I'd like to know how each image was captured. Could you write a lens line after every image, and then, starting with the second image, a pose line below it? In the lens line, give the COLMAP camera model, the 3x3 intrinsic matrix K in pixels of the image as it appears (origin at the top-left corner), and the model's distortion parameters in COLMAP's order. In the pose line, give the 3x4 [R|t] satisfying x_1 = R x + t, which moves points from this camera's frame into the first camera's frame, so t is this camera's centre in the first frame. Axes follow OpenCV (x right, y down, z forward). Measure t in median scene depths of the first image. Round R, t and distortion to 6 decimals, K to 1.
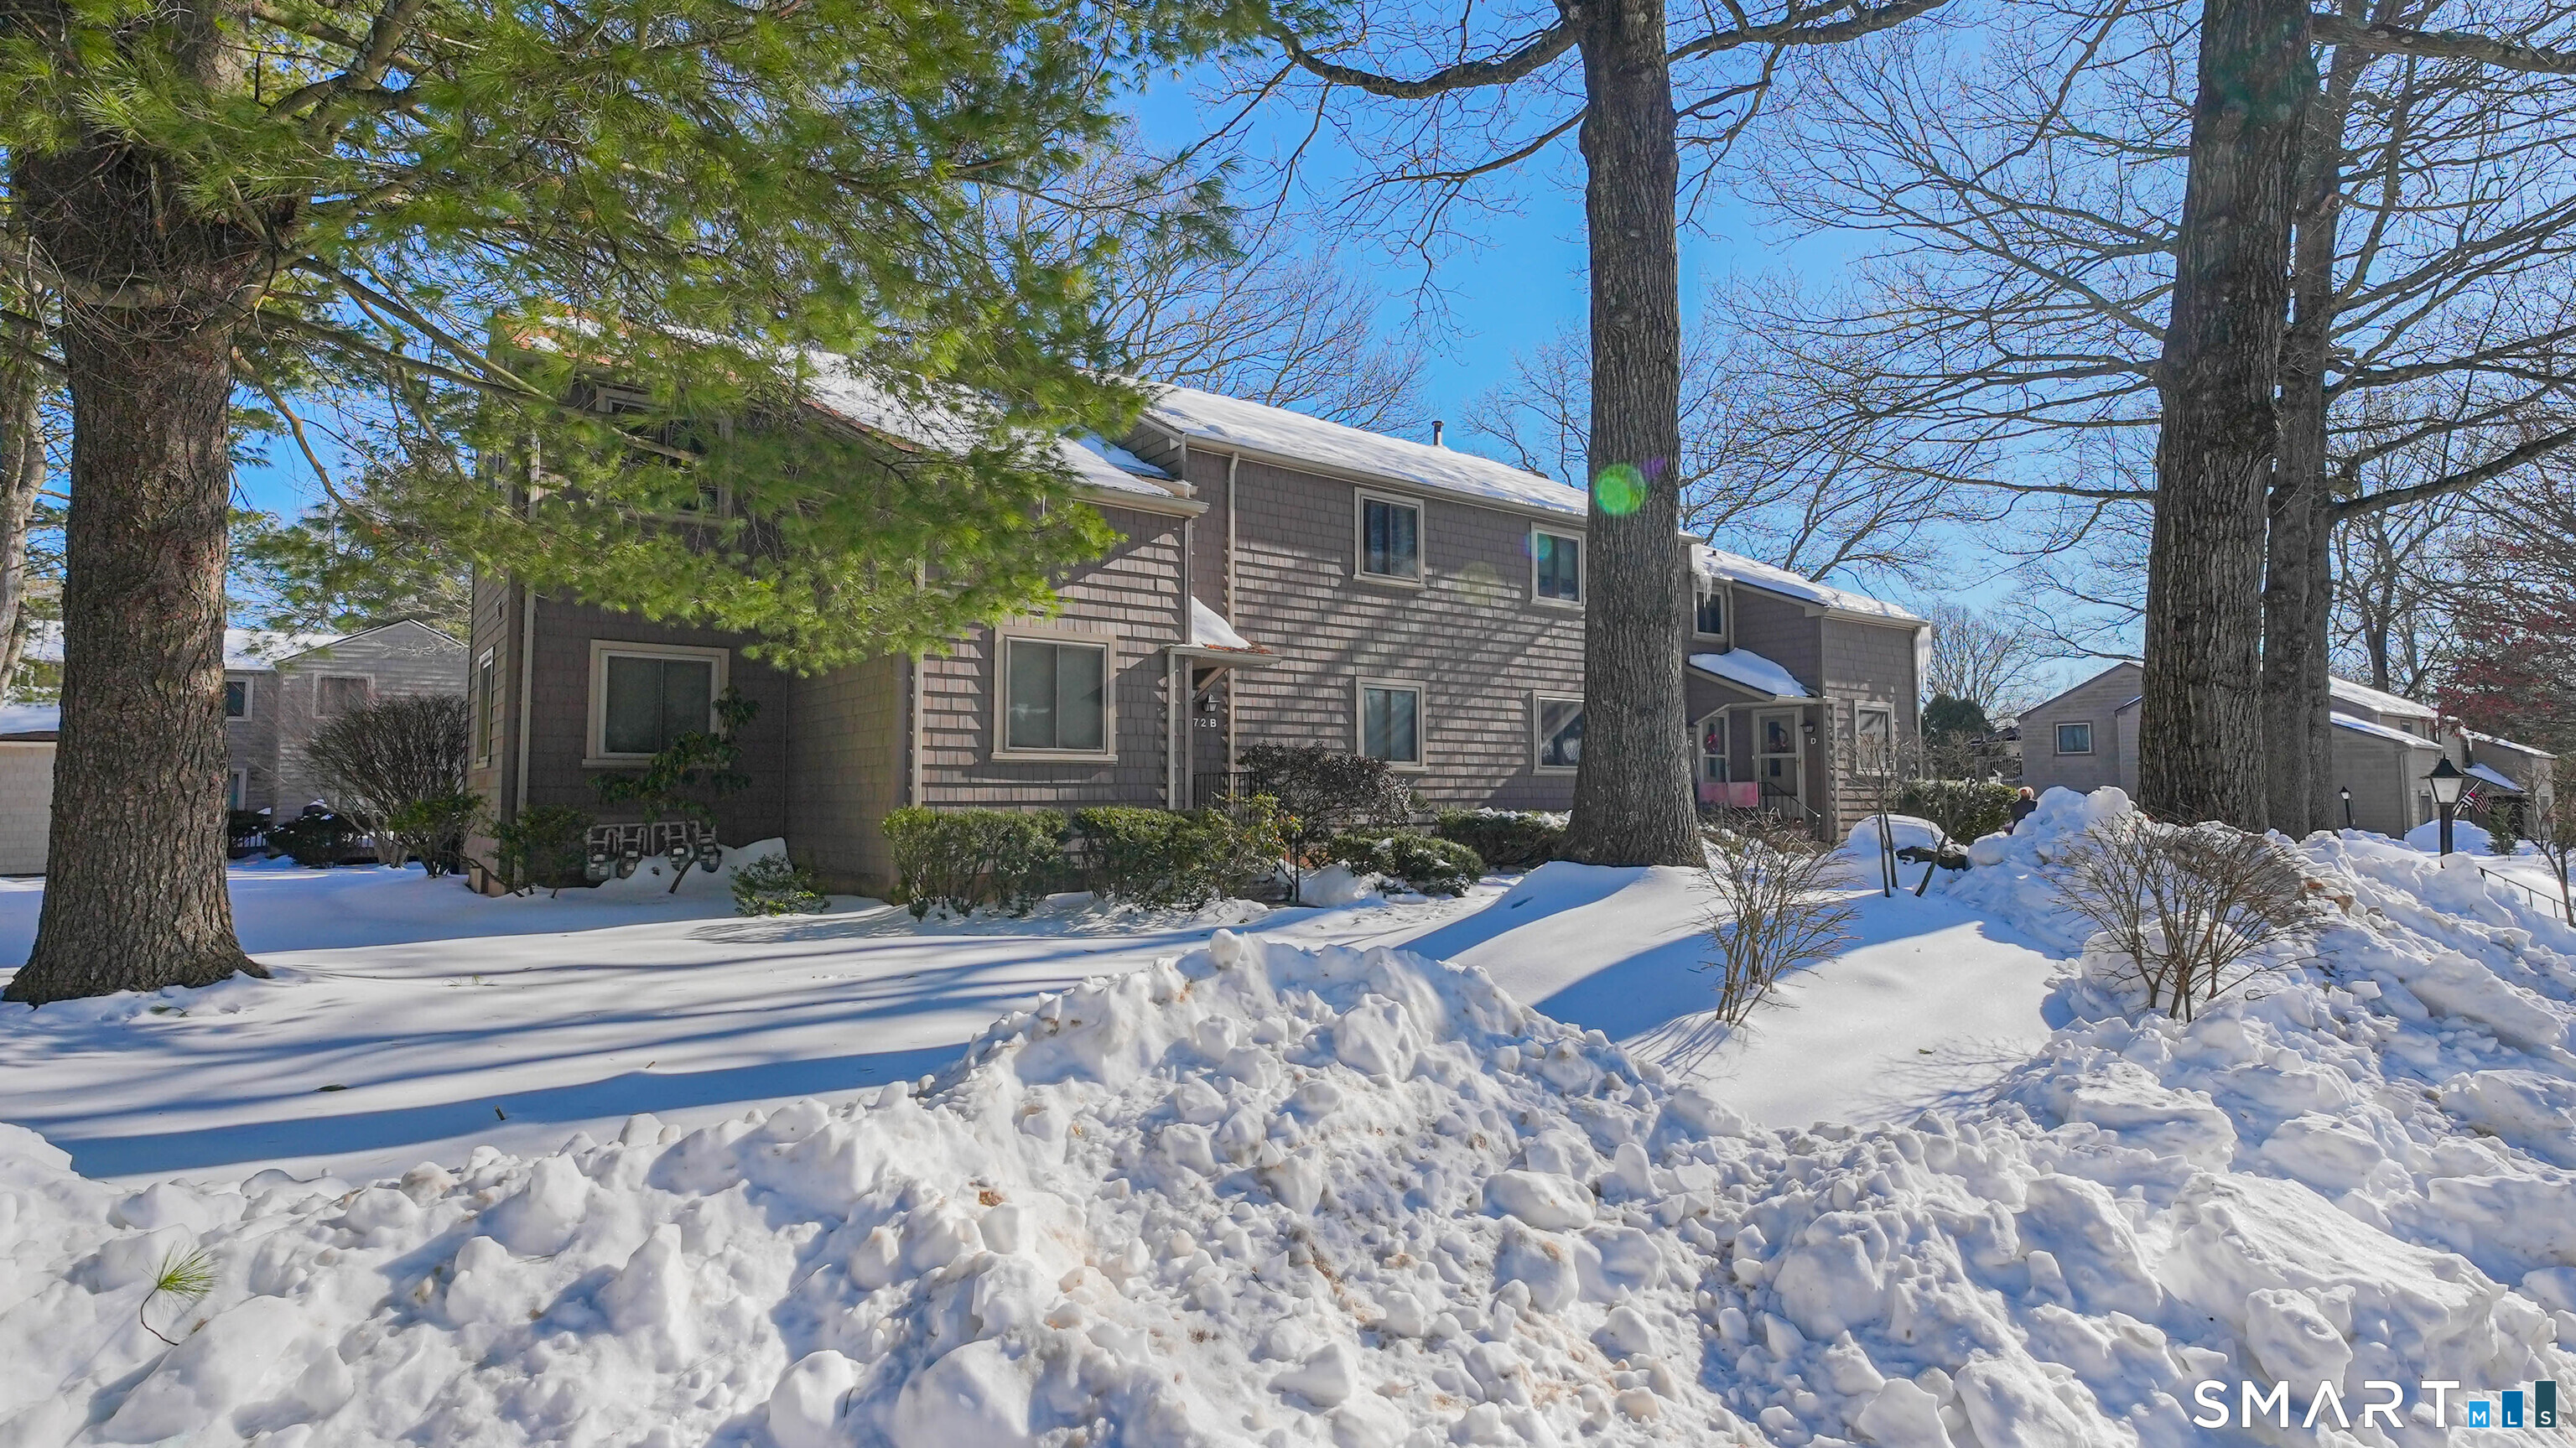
lens RADIAL K [[1282.7, 0, 1288.5], [0, 1282.7, 727.2], [0, 0, 1]] dist [0.001853, 0.000090]
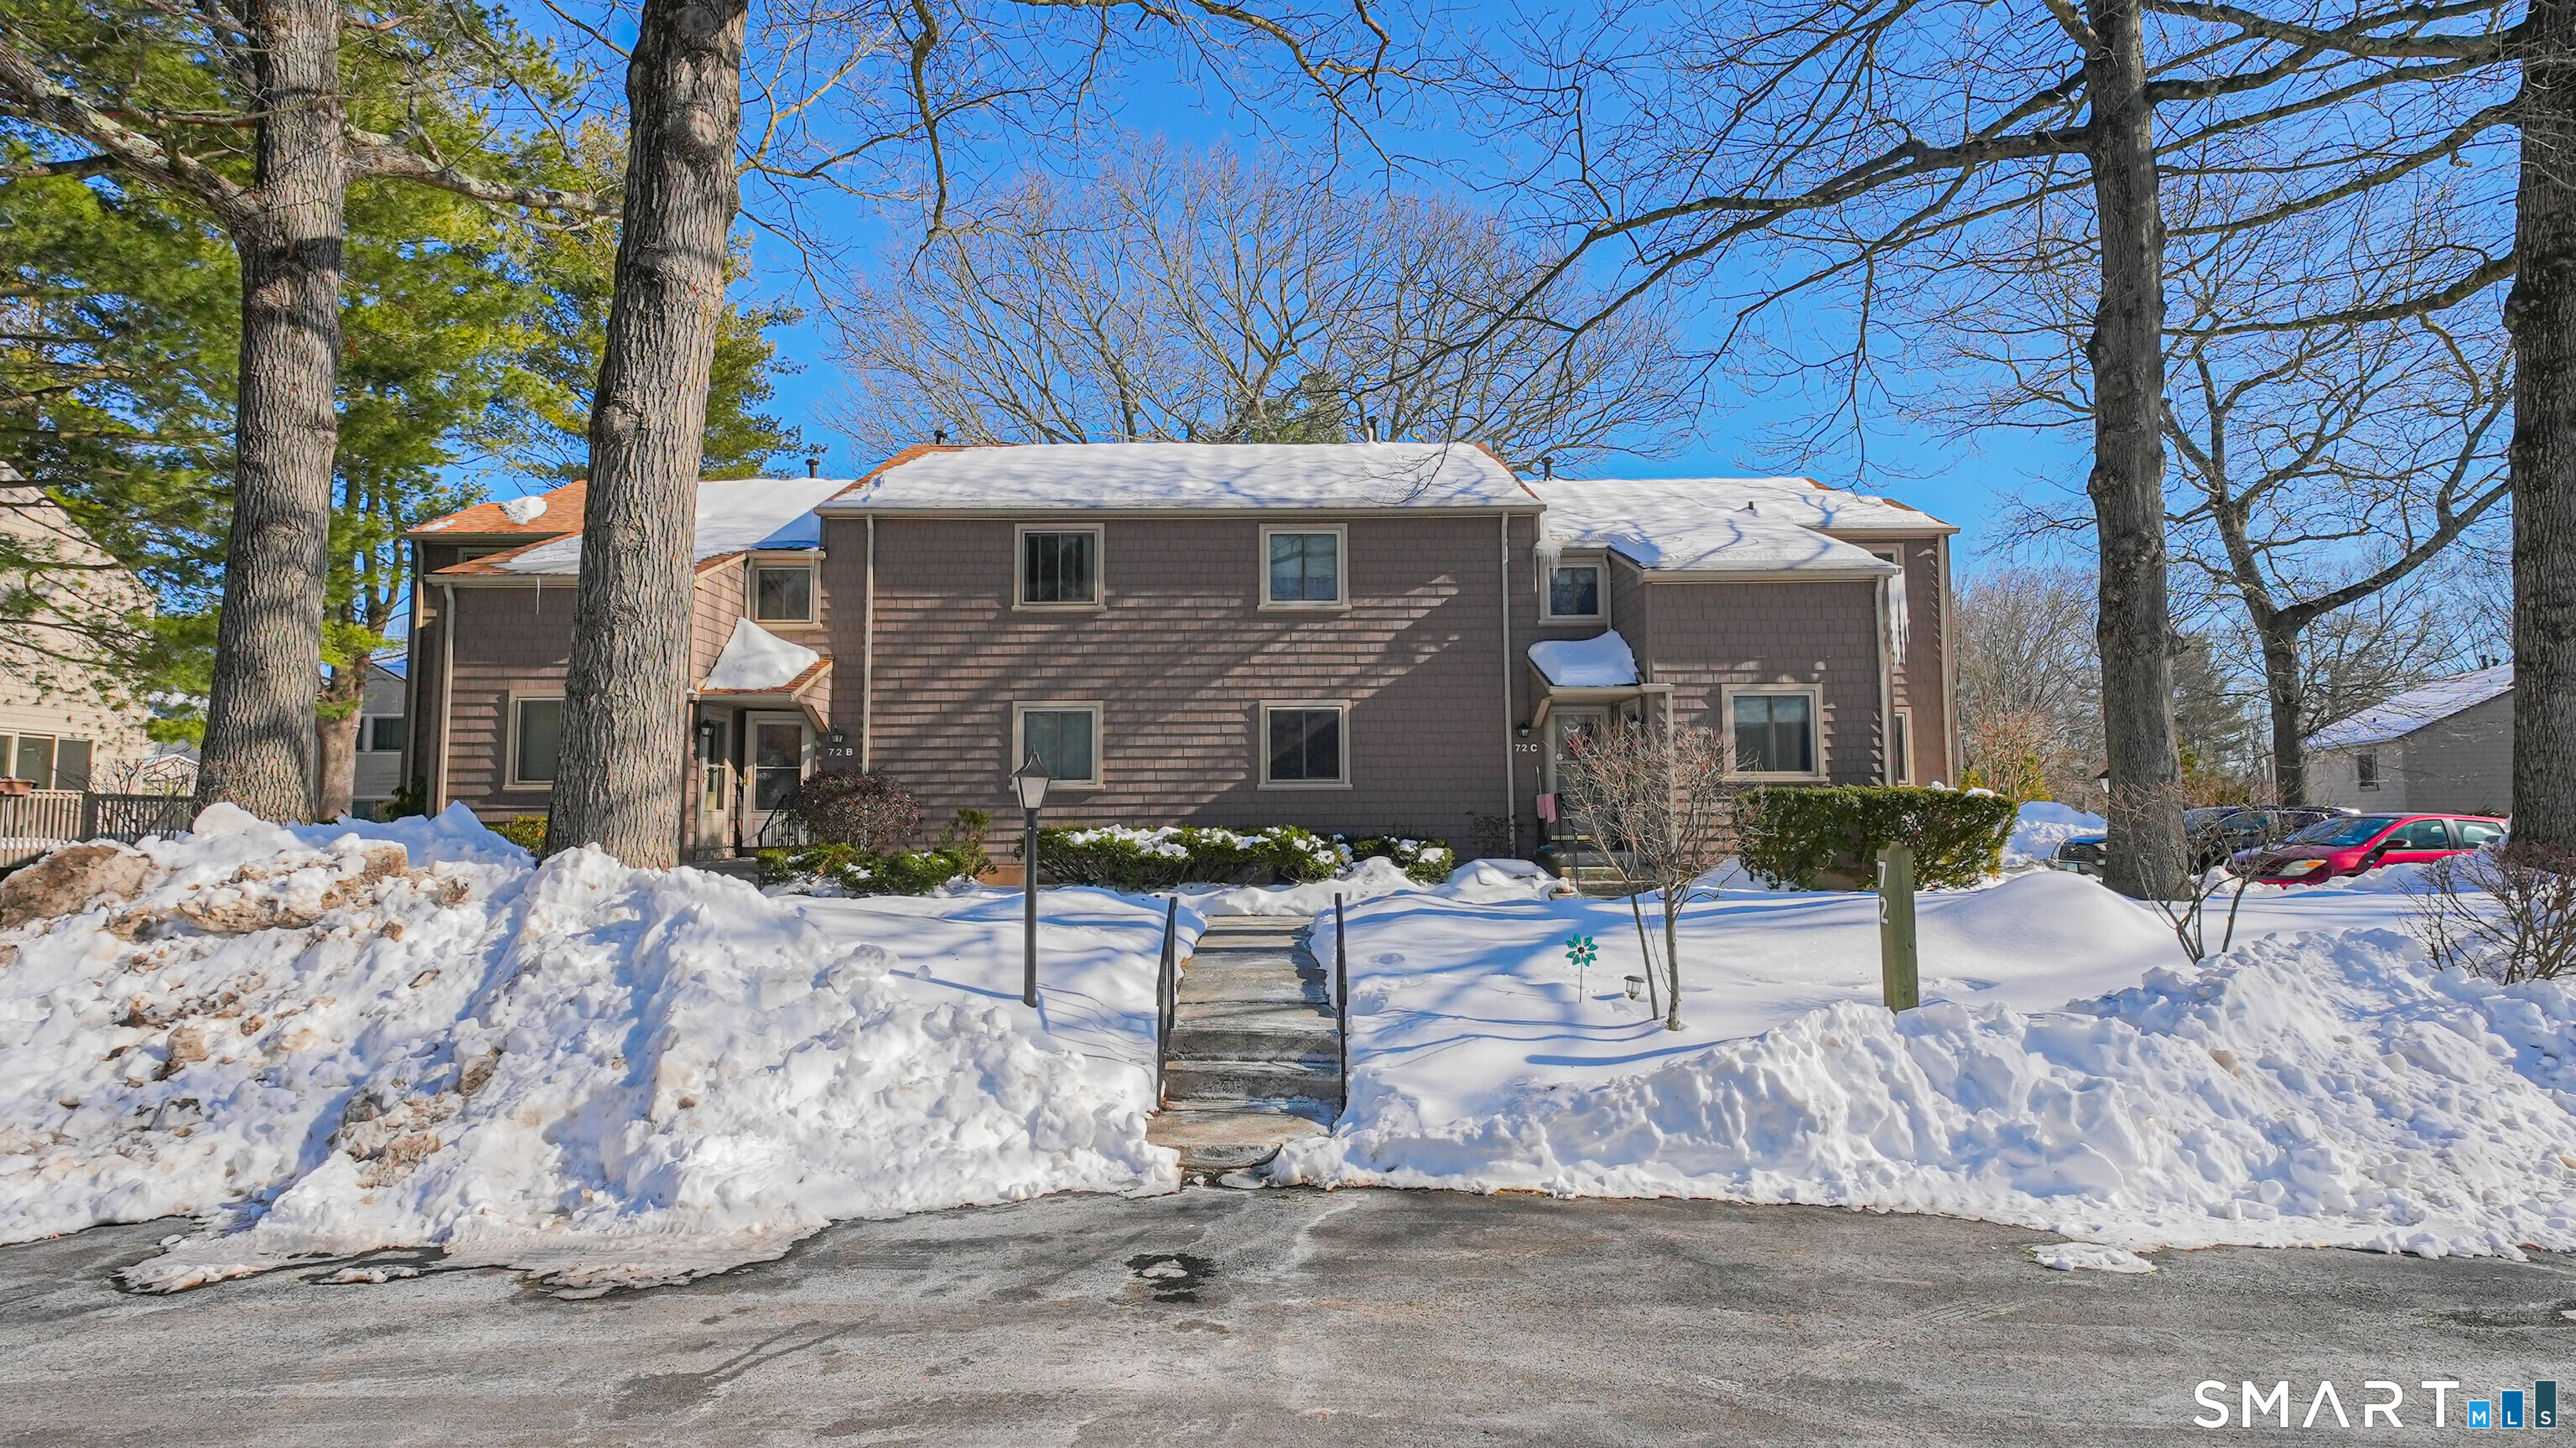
lens RADIAL K [[1282.7, 0, 1288.2], [0, 1282.7, 718.4], [0, 0, 1]] dist [0.001853, 0.000090]
pose [[0.806251, -0.050724, -0.589394, 0.851922], [0.039228, 0.998708, -0.032289, 0.017656], [0.590271, 0.002913, 0.807200, 0.272653]]
